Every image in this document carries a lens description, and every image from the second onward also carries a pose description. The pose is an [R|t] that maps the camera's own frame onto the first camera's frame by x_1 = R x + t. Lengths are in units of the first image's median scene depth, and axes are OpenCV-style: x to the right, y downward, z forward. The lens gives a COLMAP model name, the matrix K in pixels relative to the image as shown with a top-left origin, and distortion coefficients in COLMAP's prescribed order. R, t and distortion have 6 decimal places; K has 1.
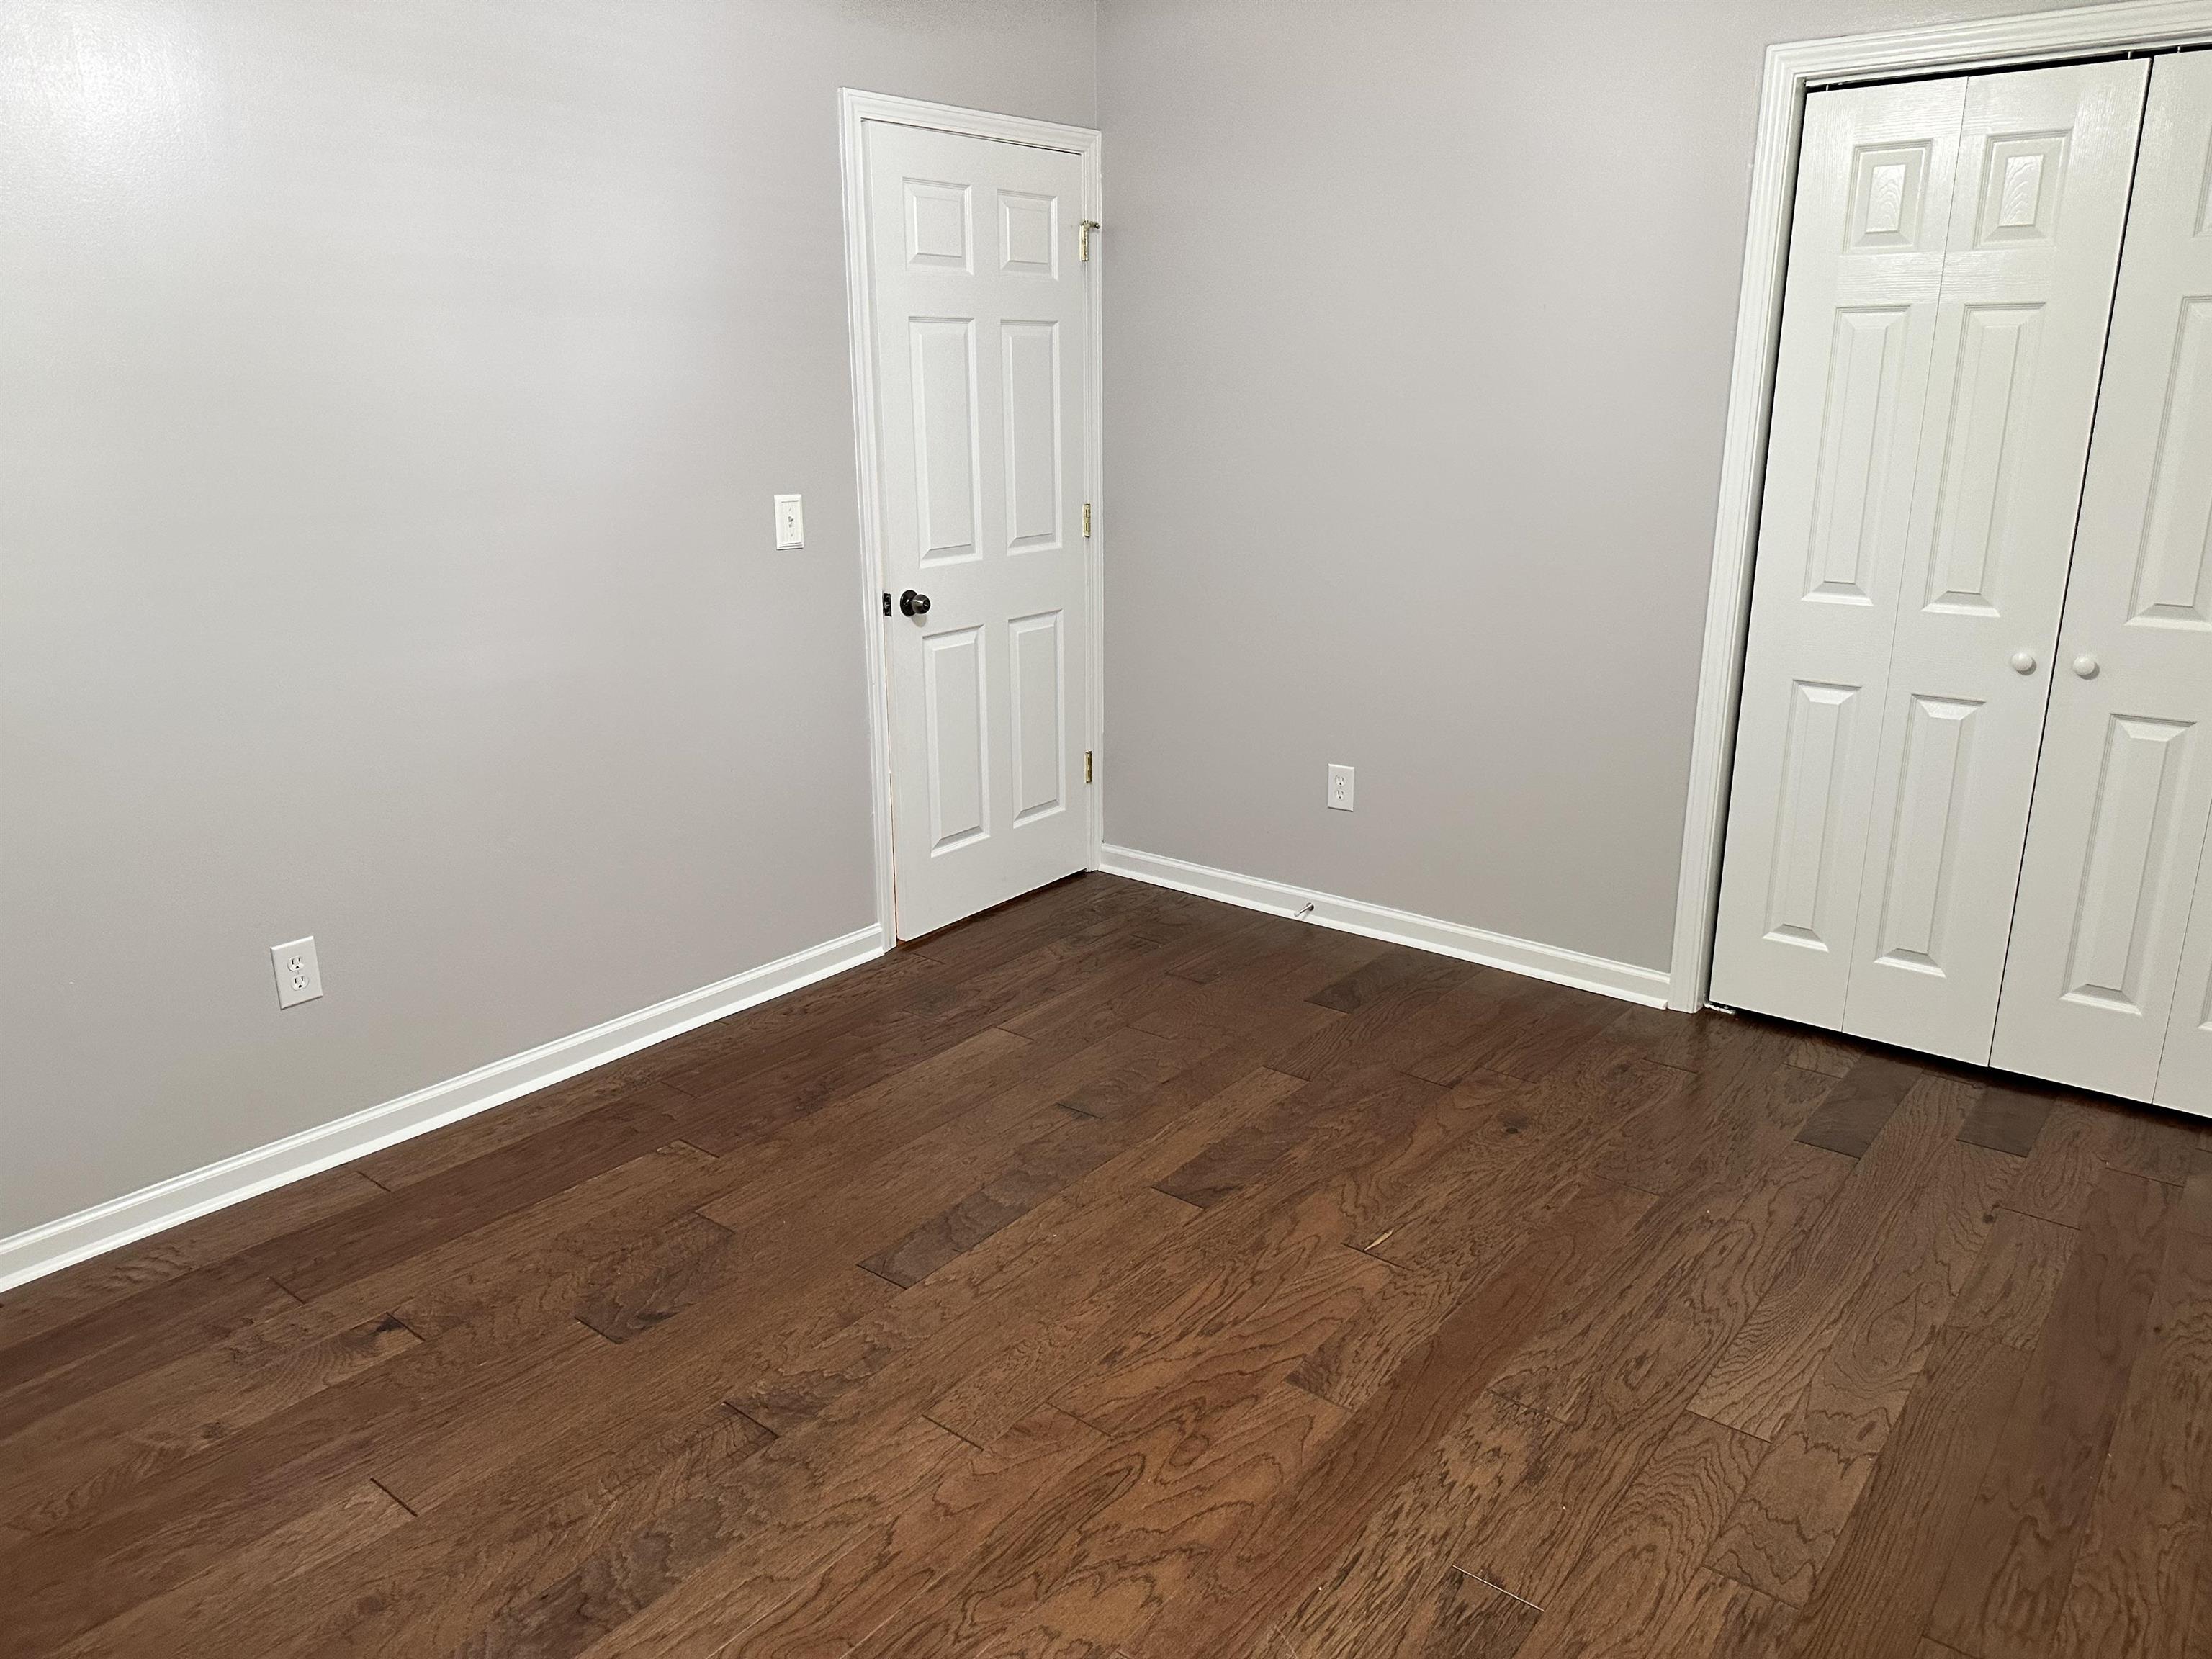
lens RADIAL K [[1565.5, 0, 1100.7], [0, 1565.5, 808.6], [0, 0, 1]] dist [0.114598, -0.155851]
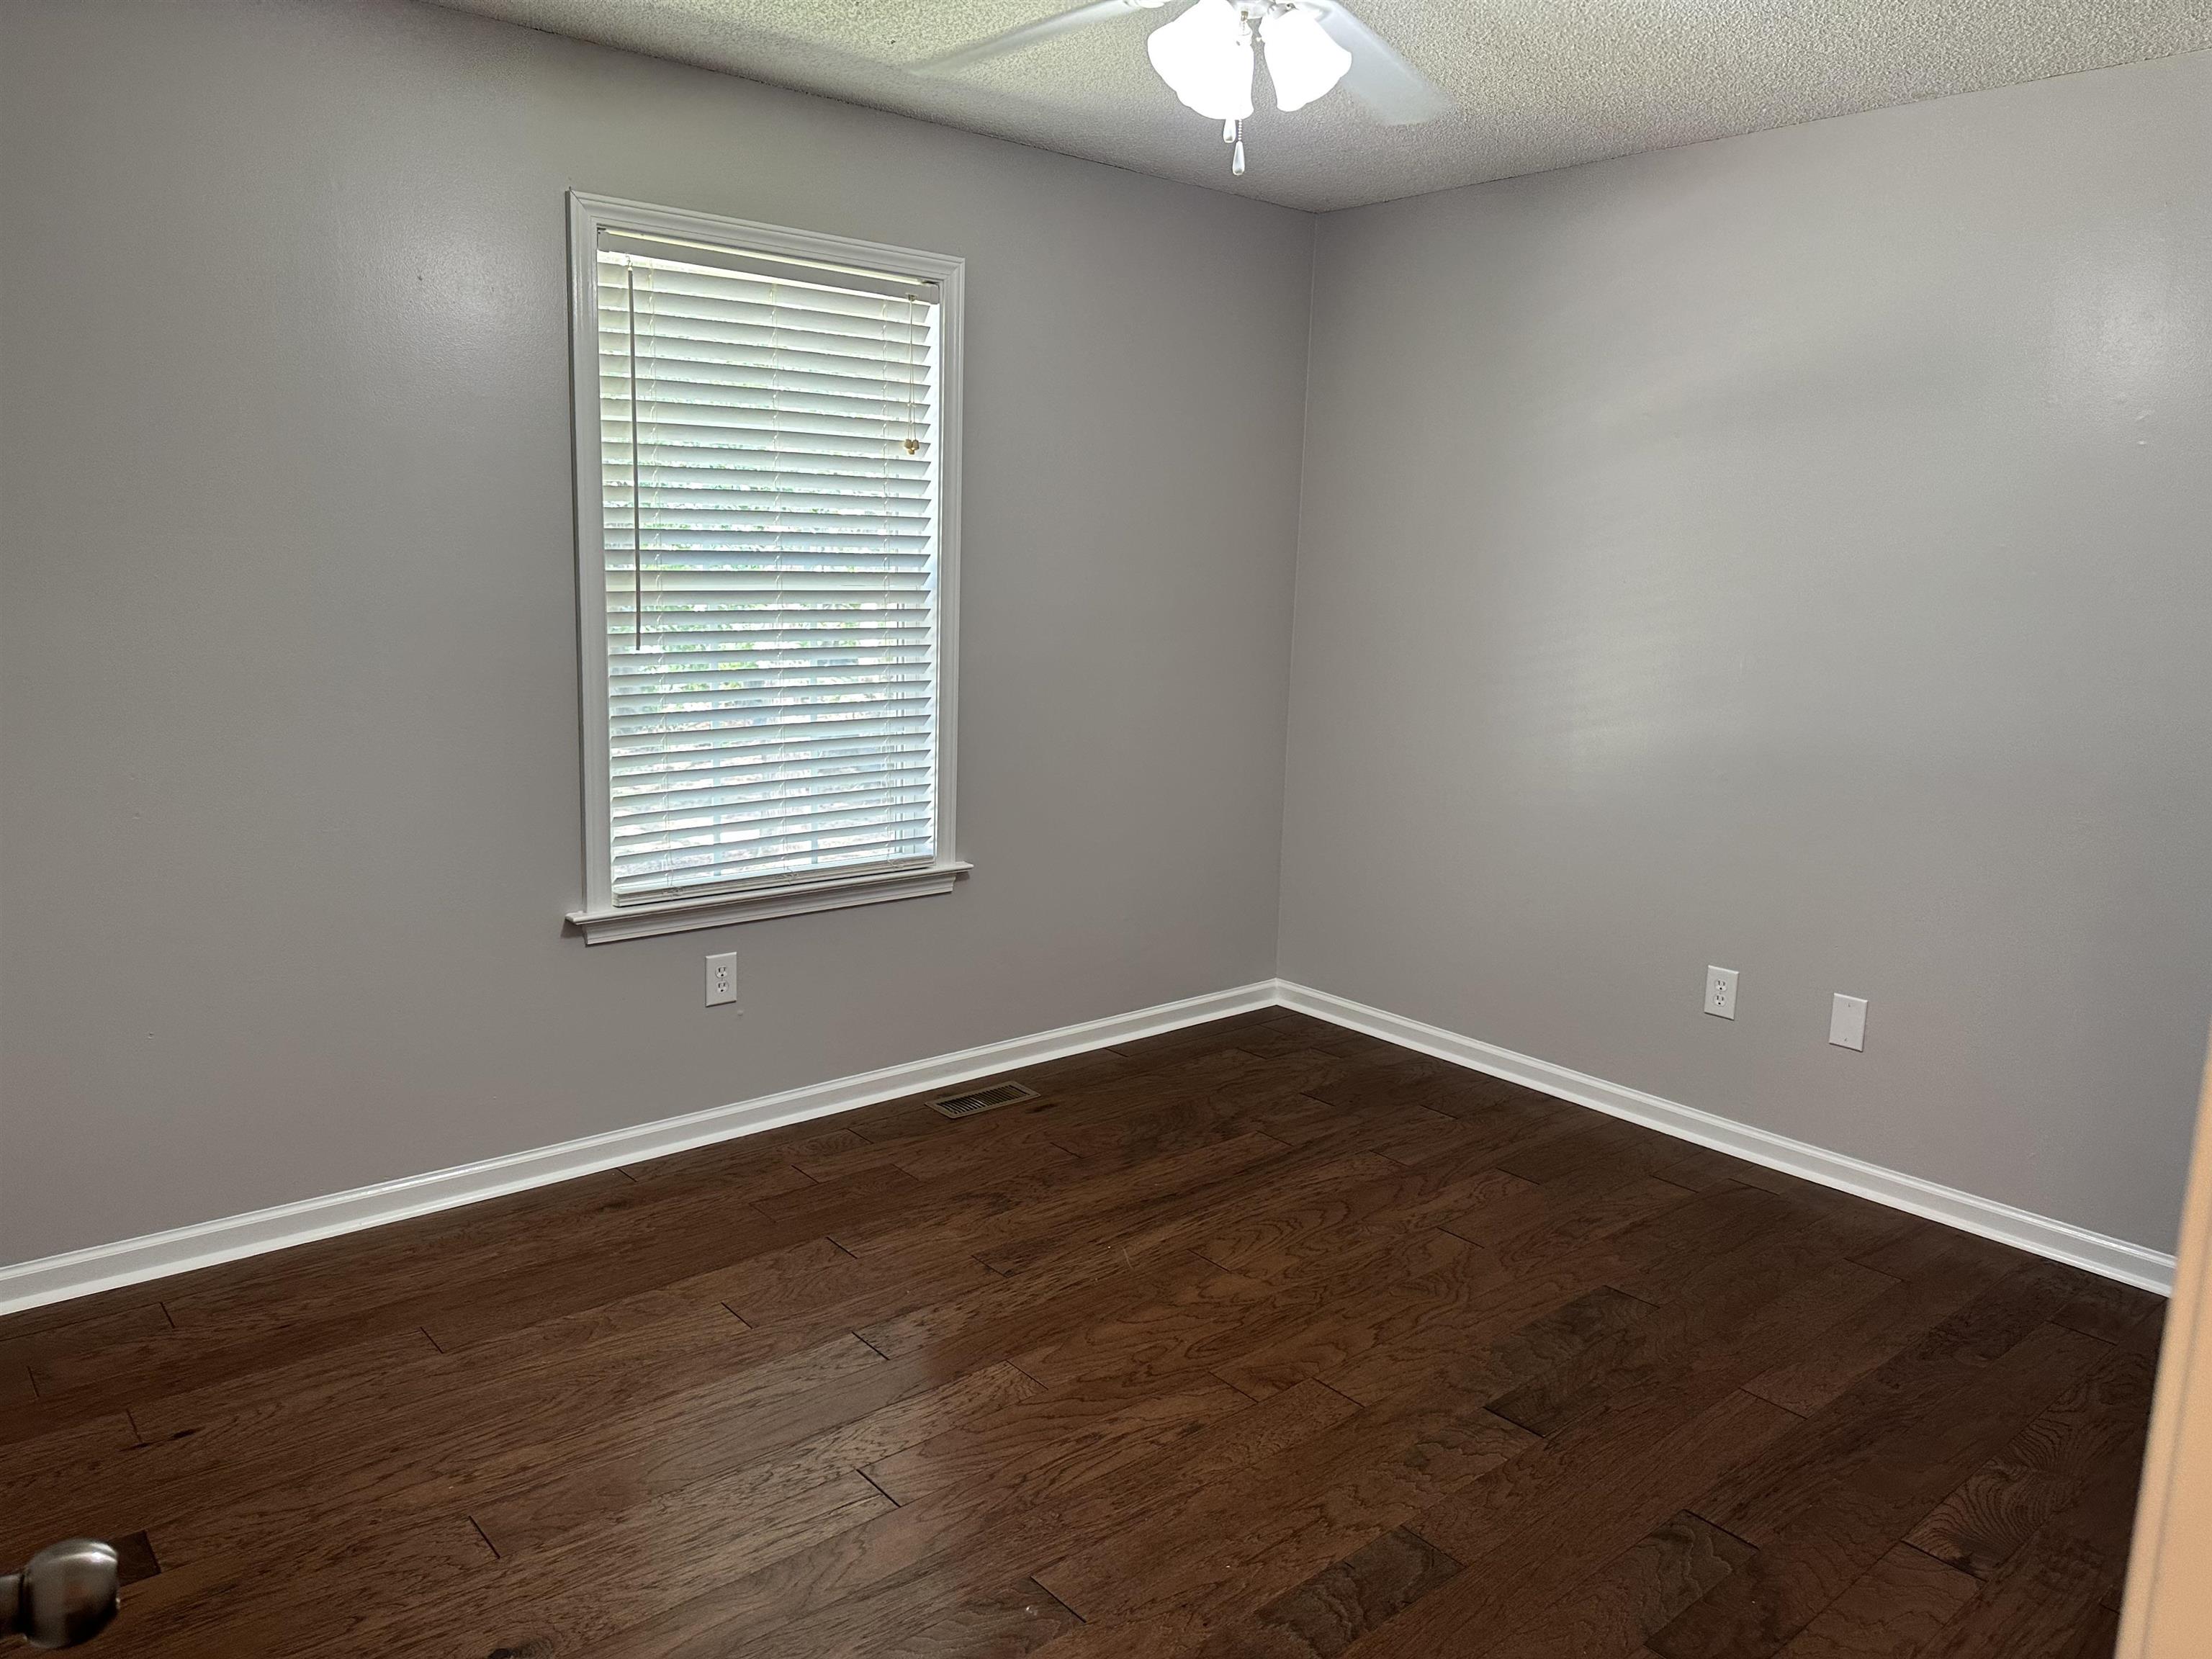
lens RADIAL K [[1565.5, 0, 1100.7], [0, 1565.5, 808.6], [0, 0, 1]] dist [0.114598, -0.155851]
pose [[-0.981136, -0.057983, 0.184419, -0.109987], [0.025579, 0.906635, 0.421140, -0.508520], [-0.191619, 0.417913, -0.888049, 1.861234]]
